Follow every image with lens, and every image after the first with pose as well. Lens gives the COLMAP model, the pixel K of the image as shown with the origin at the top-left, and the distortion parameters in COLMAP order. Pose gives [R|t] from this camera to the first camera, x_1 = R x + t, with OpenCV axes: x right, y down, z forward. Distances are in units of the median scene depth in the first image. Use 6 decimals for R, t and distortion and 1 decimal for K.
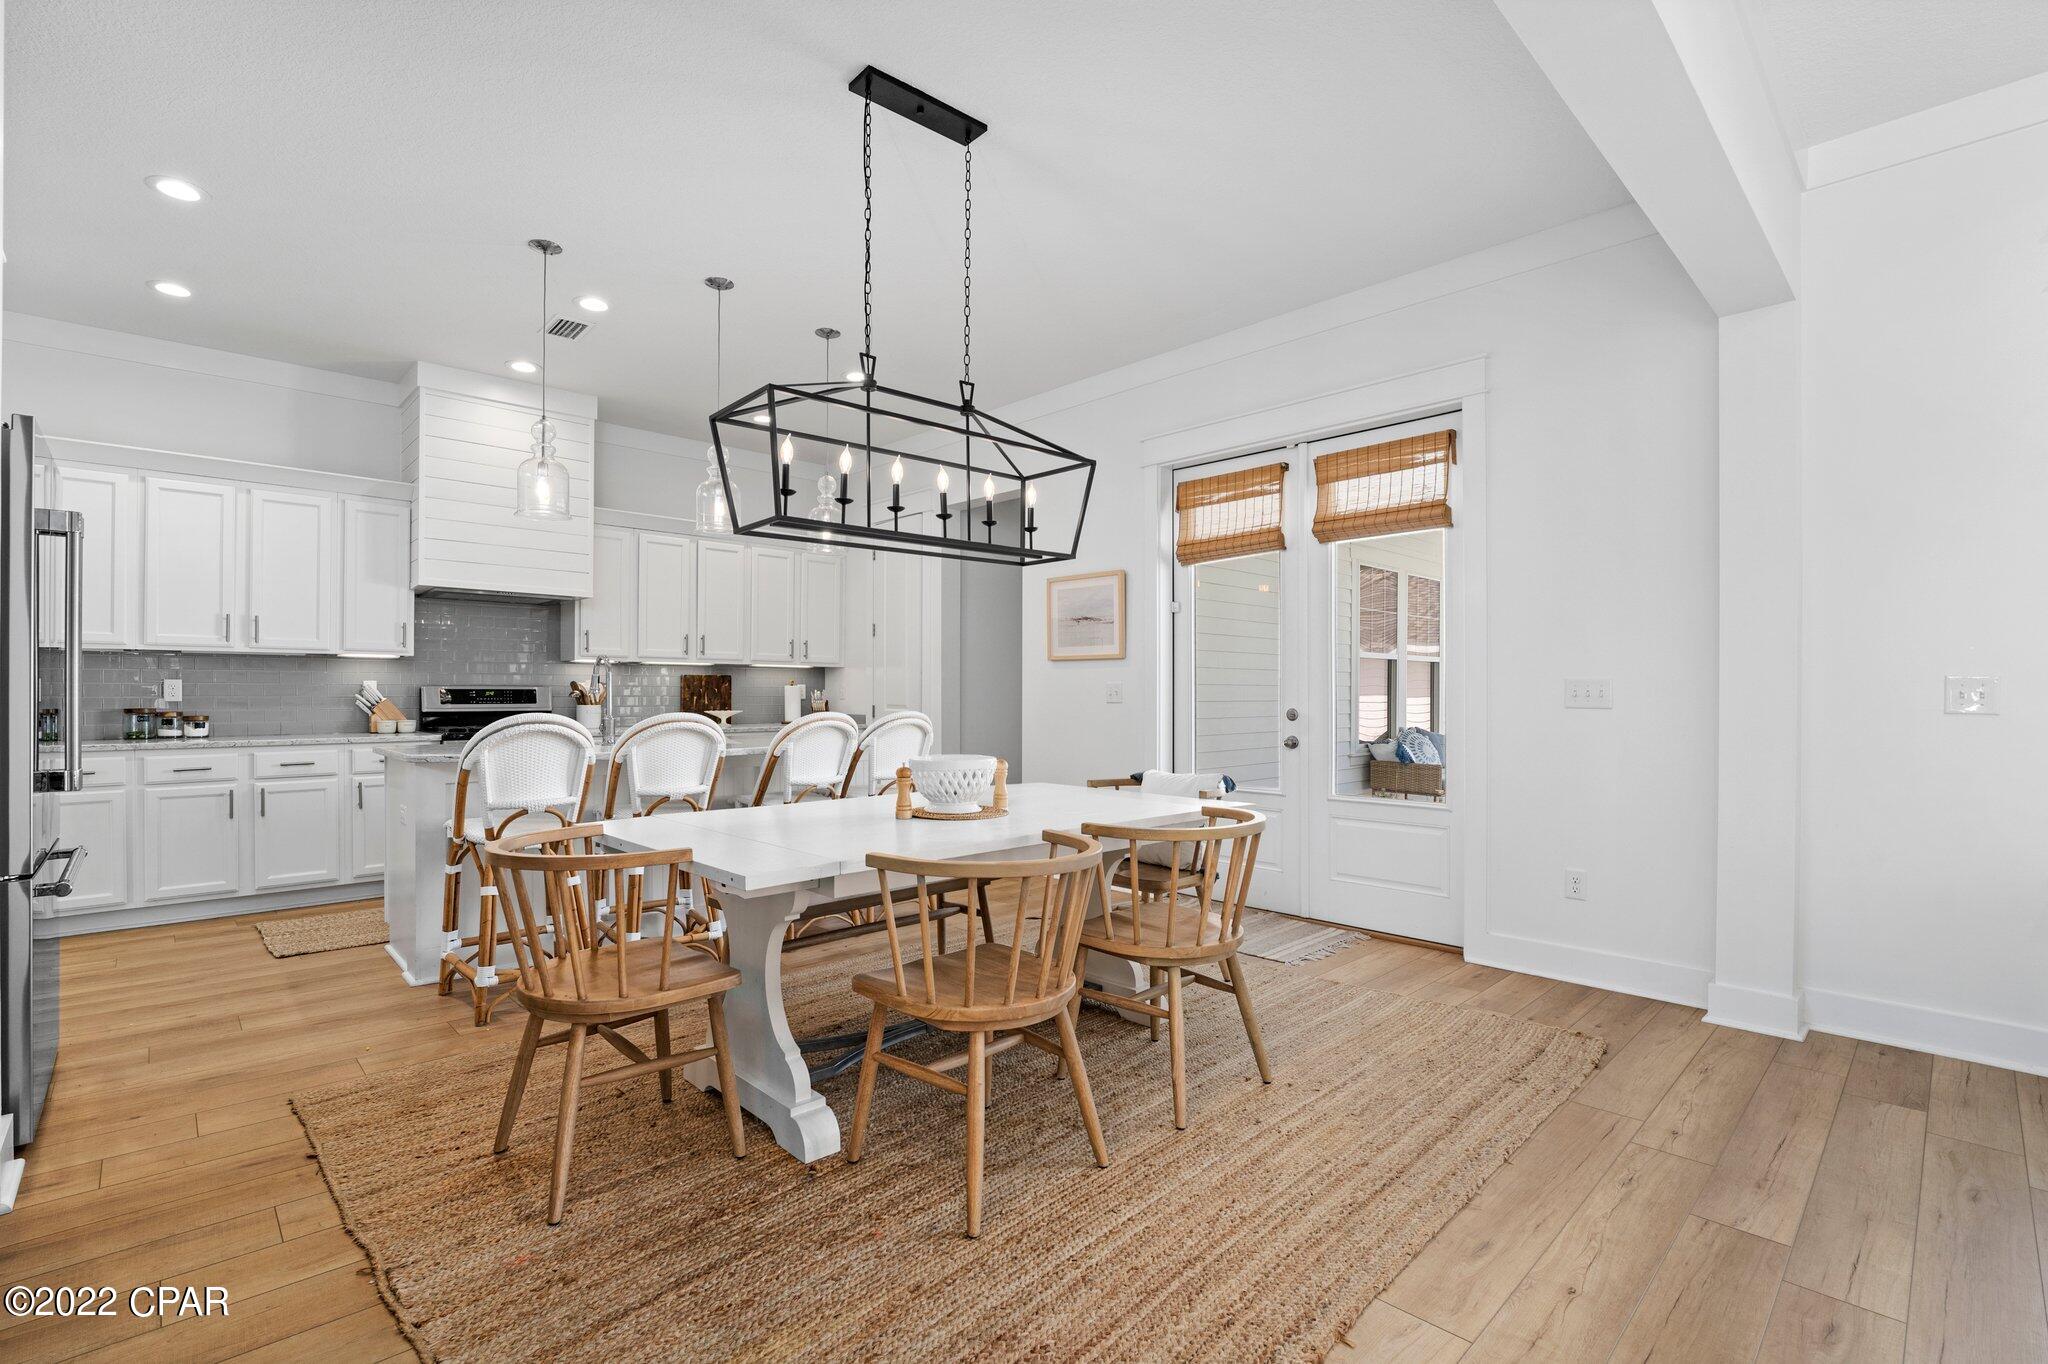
lens RADIAL K [[895.5, 0, 1023.2], [0, 895.5, 683.6], [0, 0, 1]] dist [-0.009718, 0.002624]
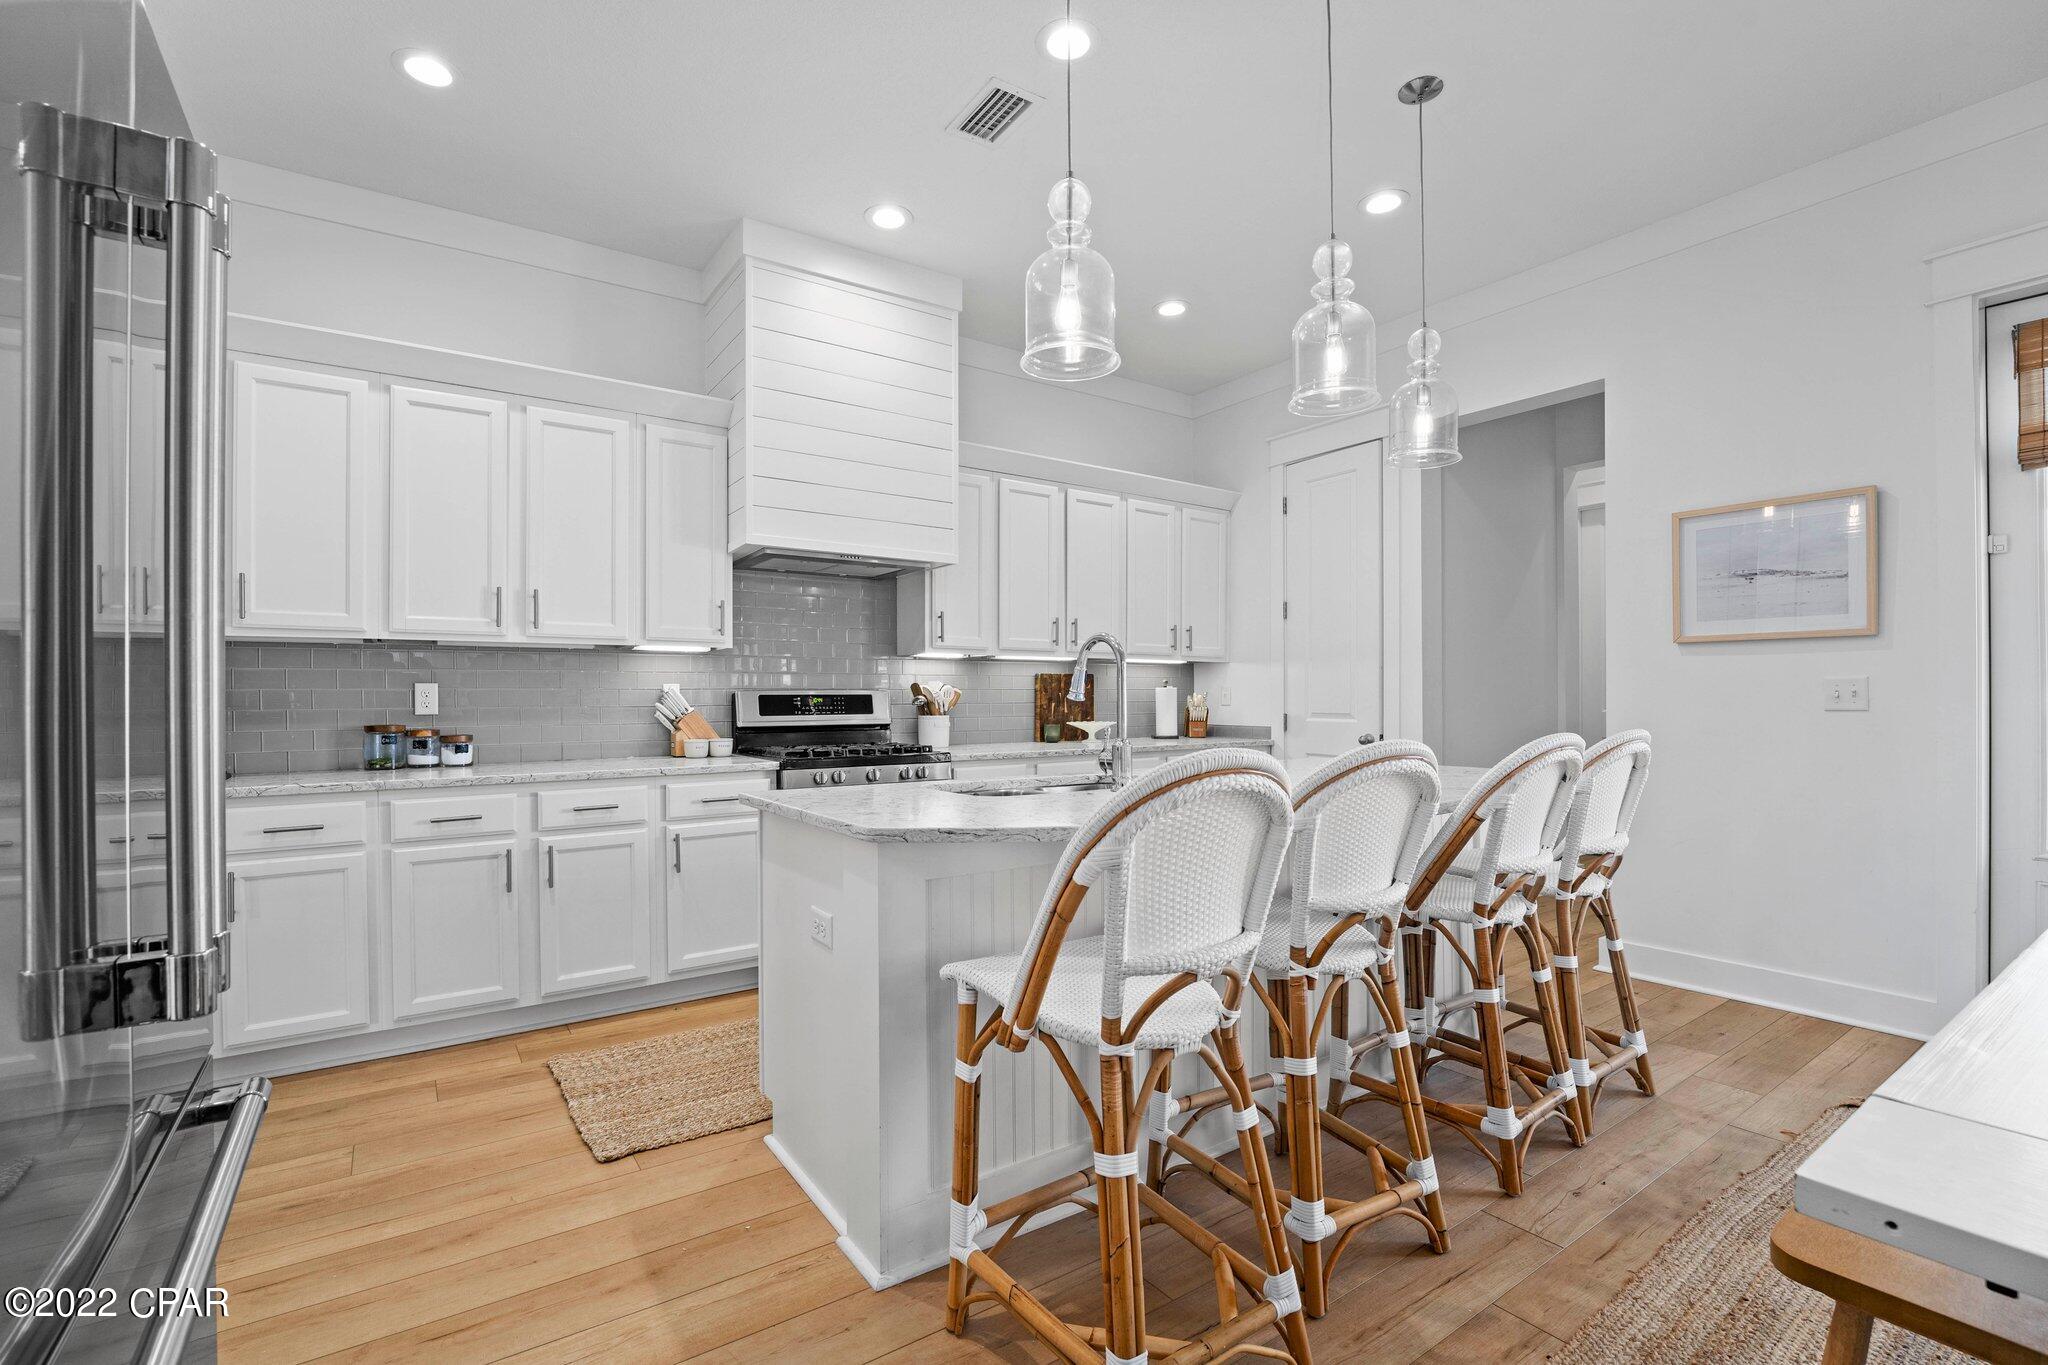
lens RADIAL K [[895.5, 0, 1059.2], [0, 895.5, 685.6], [0, 0, 1]] dist [-0.009718, 0.002624]
pose [[0.990835, -0.007860, -0.134850, -0.372302], [0.007483, 0.999967, -0.003299, 0.003314], [0.134871, 0.002260, 0.990861, 0.375952]]
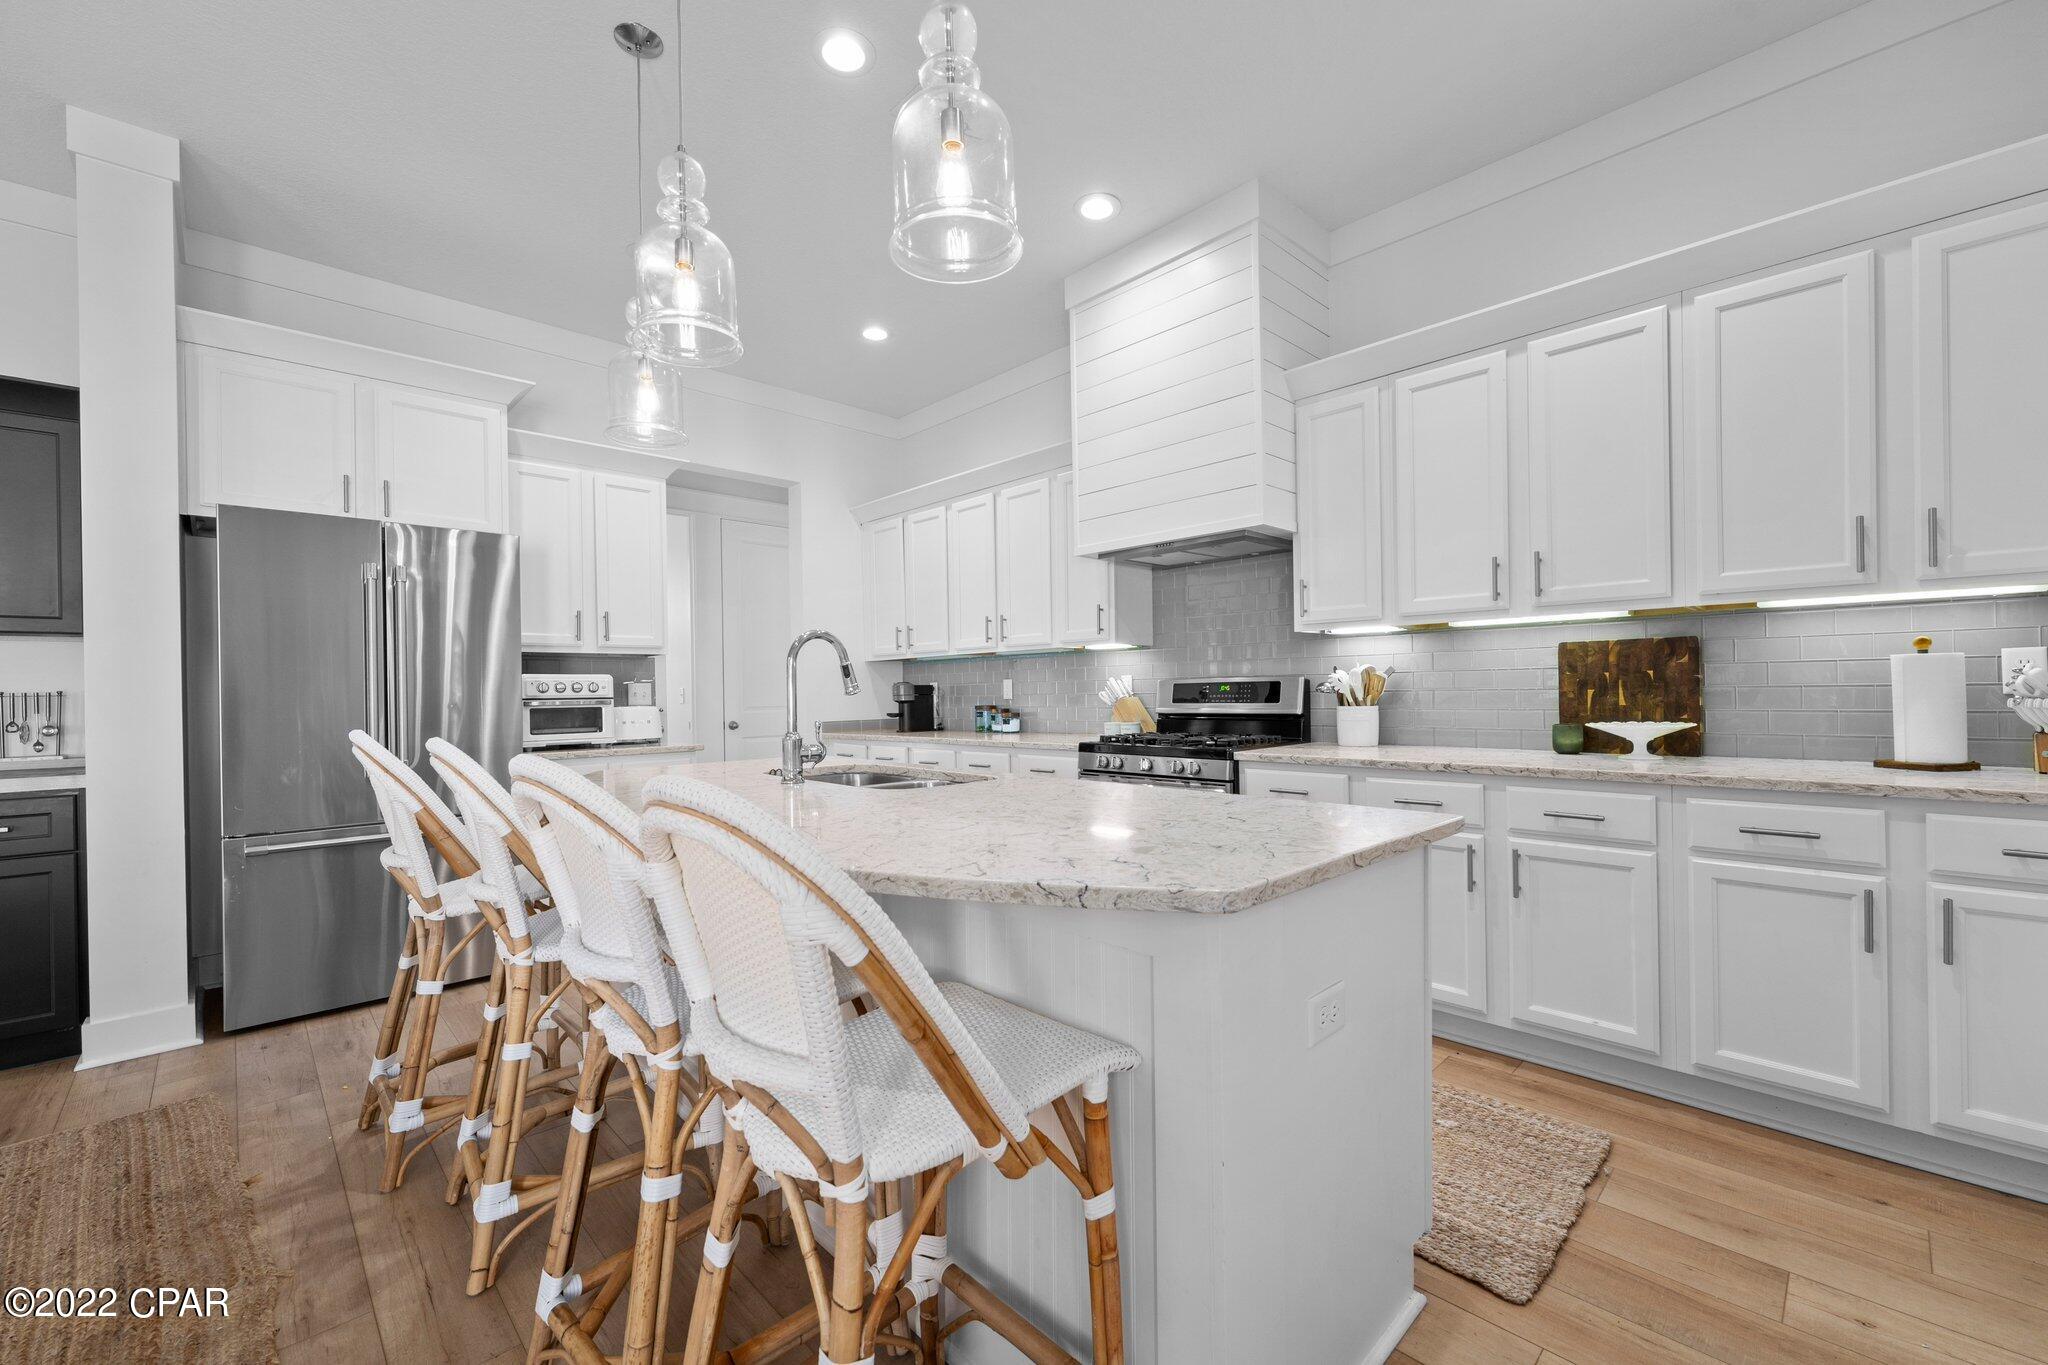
lens RADIAL K [[835.8, 0, 1041.8], [0, 835.8, 690.4], [0, 0, 1]] dist [-0.001982, -0.000073]
pose [[-0.000374, -0.001258, -0.999999, 0.070933], [0.028063, 0.999605, -0.001268, 0.011224], [0.999606, -0.028064, -0.000338, 1.033581]]
